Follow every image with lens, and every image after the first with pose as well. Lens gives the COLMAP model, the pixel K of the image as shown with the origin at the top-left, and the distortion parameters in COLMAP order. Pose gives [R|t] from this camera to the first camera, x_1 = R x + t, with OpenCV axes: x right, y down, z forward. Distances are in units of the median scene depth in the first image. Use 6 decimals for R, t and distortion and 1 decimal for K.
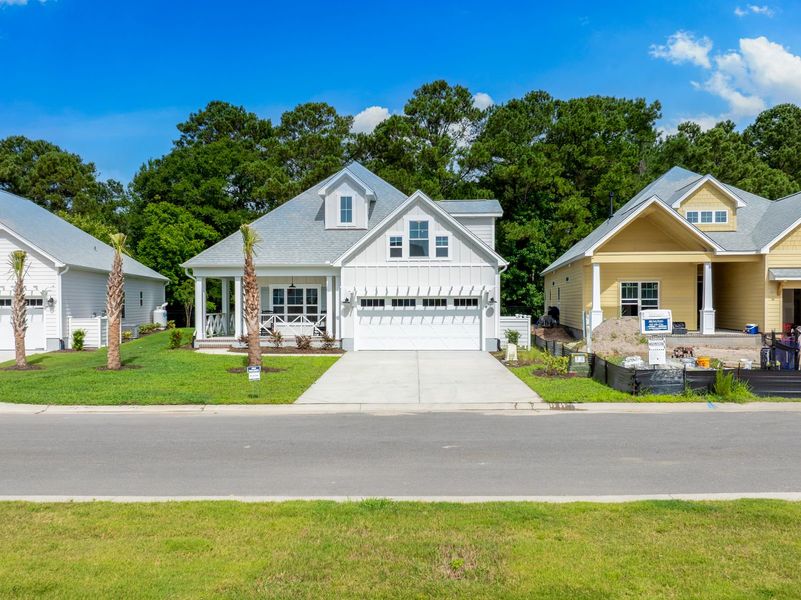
lens RADIAL K [[706.8, 0, 399.3], [0, 706.8, 315.2], [0, 0, 1]] dist [-0.032871, -0.010869]
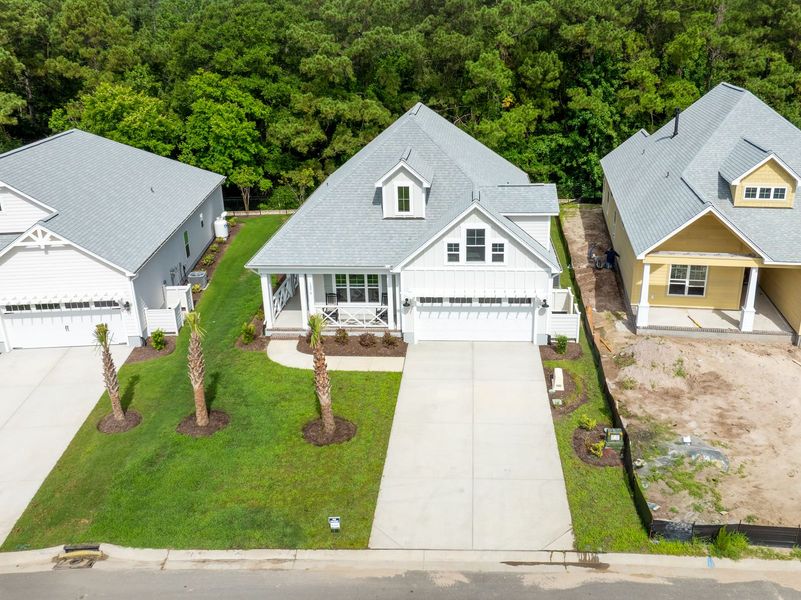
lens RADIAL K [[727.4, 0, 453.7], [0, 727.4, 278.7], [0, 0, 1]] dist [-0.027501, -0.008515]
pose [[0.999985, 0.000548, -0.005400, 0.001473], [0.001279, 0.943087, 0.332544, -0.386158], [0.005275, -0.332546, 0.943072, -0.011784]]
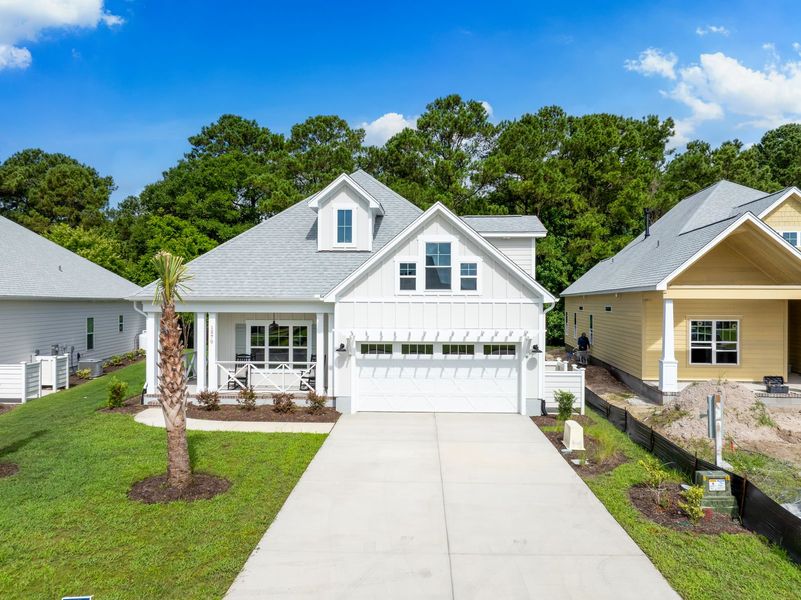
lens RADIAL K [[588.4, 0, 410.1], [0, 588.4, 300.3], [0, 0, 1]] dist [-0.035667, 0.000704]
pose [[0.999967, 0.008087, 0.001183, -0.002610], [-0.008064, 0.999802, -0.018174, -0.055721], [-0.001329, 0.018164, 0.999834, 0.347408]]
